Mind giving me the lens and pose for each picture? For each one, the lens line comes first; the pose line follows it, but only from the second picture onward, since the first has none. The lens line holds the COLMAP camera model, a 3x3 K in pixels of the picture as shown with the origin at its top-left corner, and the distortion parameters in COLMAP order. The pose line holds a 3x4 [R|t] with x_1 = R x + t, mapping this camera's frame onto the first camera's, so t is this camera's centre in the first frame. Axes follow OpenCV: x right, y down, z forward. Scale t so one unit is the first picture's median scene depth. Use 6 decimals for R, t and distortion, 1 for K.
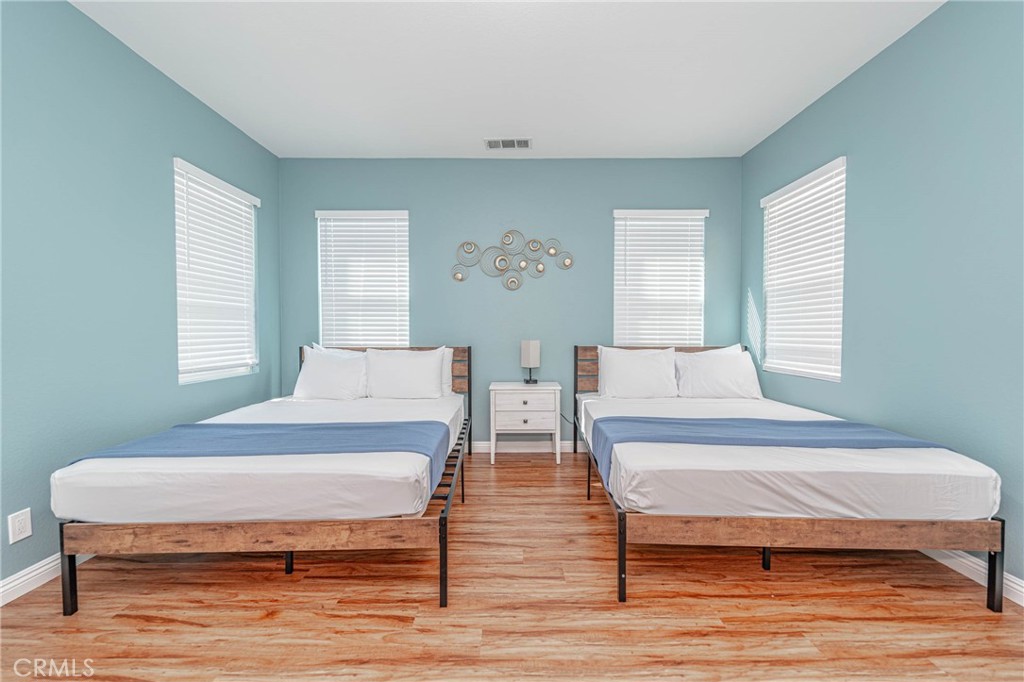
lens RADIAL K [[412.7, 0, 513.0], [0, 412.7, 339.8], [0, 0, 1]] dist [-0.001496, -0.001612]
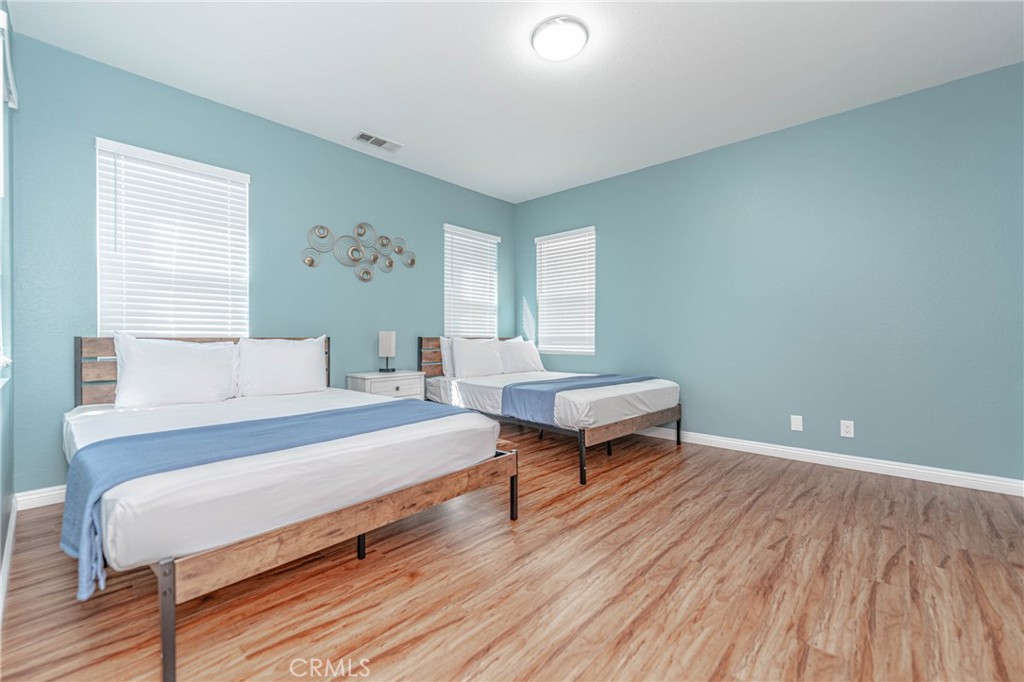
lens RADIAL K [[412.7, 0, 520.6], [0, 412.7, 339.3], [0, 0, 1]] dist [-0.001496, -0.001612]
pose [[0.678803, -0.002853, 0.734314, -0.903555], [0.012562, 0.999891, -0.007728, 0.061579], [-0.734213, 0.014470, 0.678765, 0.062307]]
